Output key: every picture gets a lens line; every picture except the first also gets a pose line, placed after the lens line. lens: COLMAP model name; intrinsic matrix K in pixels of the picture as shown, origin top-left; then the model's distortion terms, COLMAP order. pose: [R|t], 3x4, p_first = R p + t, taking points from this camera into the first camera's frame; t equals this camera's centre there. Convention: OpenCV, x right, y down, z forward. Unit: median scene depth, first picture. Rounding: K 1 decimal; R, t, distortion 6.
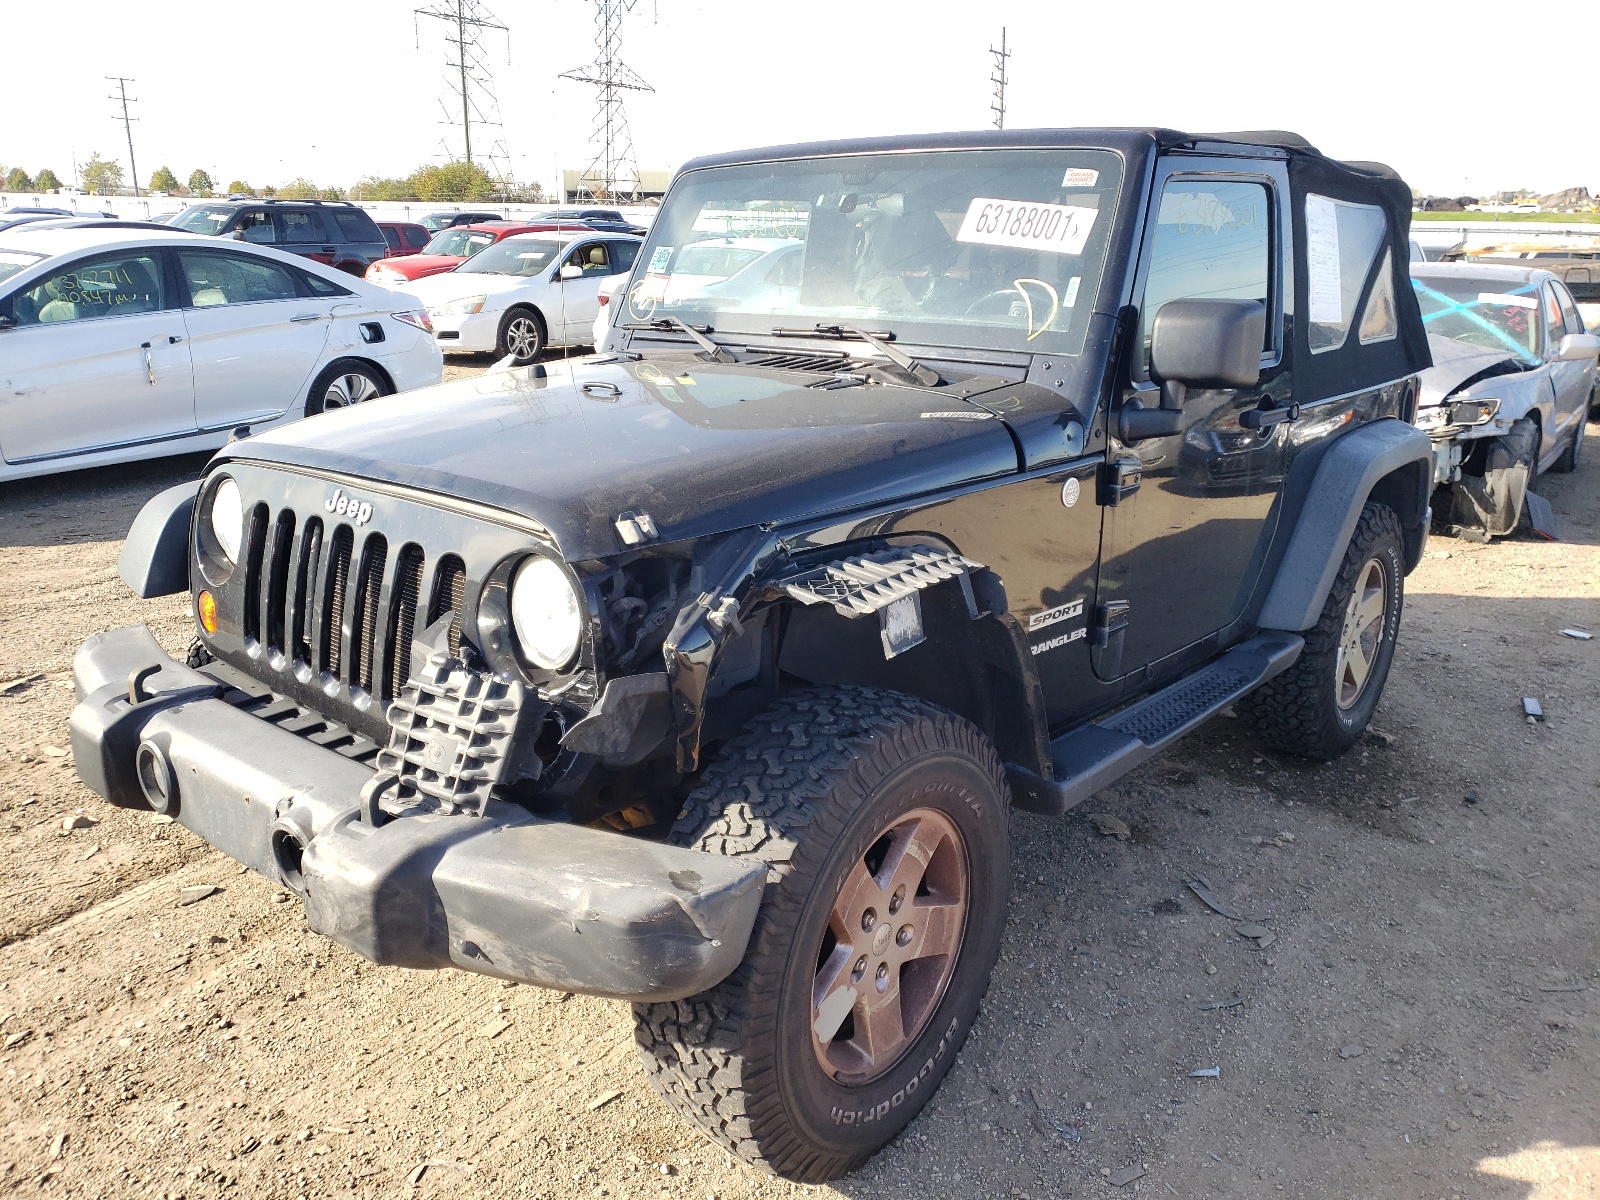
lens RADIAL K [[1193.9, 0, 800.0], [0, 1193.9, 600.0], [0, 0, 1]] dist [0.095198, -0.139090]
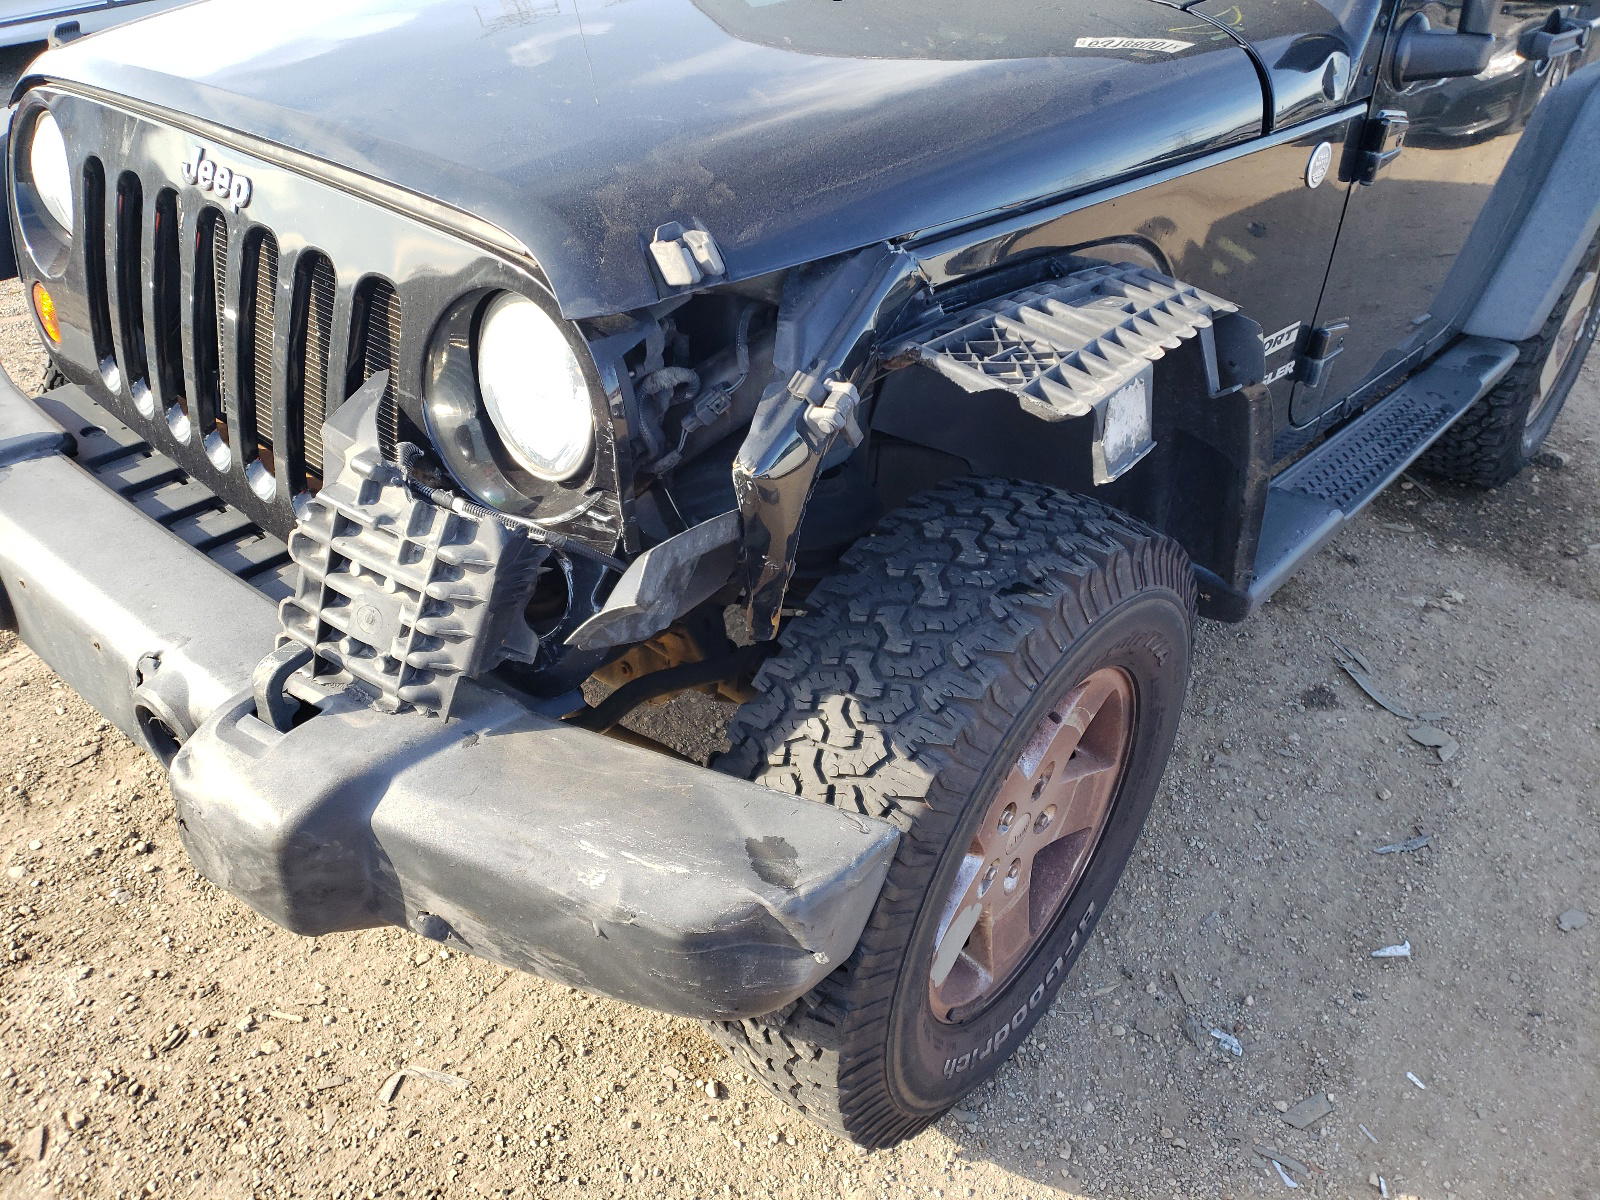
lens RADIAL K [[1291.2, 0, 800.0], [0, 1291.2, 600.0], [0, 0, 1]] dist [0.067817, -0.104994]
pose [[0.999572, 0.028803, -0.005093, -0.062068], [-0.026278, 0.960778, 0.276071, -0.062207], [0.012845, -0.275819, 0.961124, 0.298273]]
